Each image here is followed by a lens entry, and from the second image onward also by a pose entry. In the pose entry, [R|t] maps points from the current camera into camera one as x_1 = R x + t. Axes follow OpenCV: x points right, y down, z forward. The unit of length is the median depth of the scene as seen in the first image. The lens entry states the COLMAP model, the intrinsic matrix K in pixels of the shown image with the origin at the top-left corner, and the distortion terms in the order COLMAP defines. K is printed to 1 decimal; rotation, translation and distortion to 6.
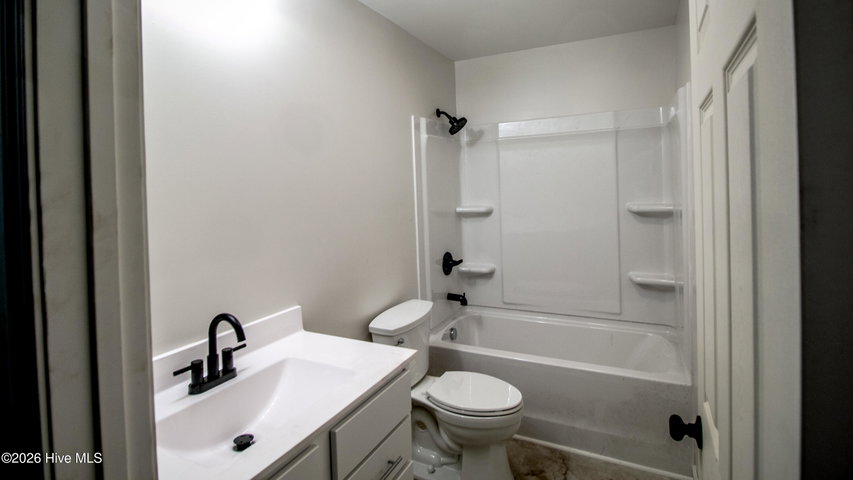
lens RADIAL K [[426.5, 0, 427.0], [0, 426.5, 192.2], [0, 0, 1]] dist [-0.000970, -0.000730]
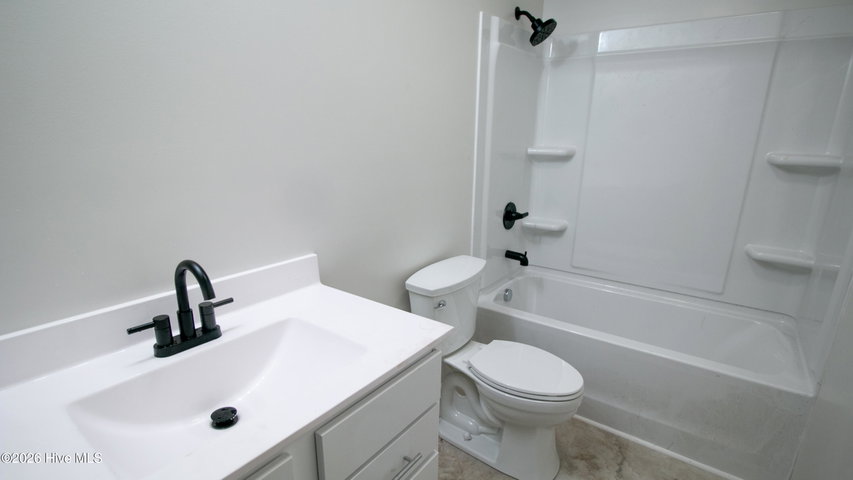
lens RADIAL K [[420.5, 0, 423.3], [0, 420.5, 261.4], [0, 0, 1]] dist [0.001103, -0.012003]
pose [[0.984720, 0.089311, -0.149497, 0.017107], [-0.044130, 0.958429, 0.281897, 0.036794], [0.168459, -0.270993, 0.947726, 0.219445]]
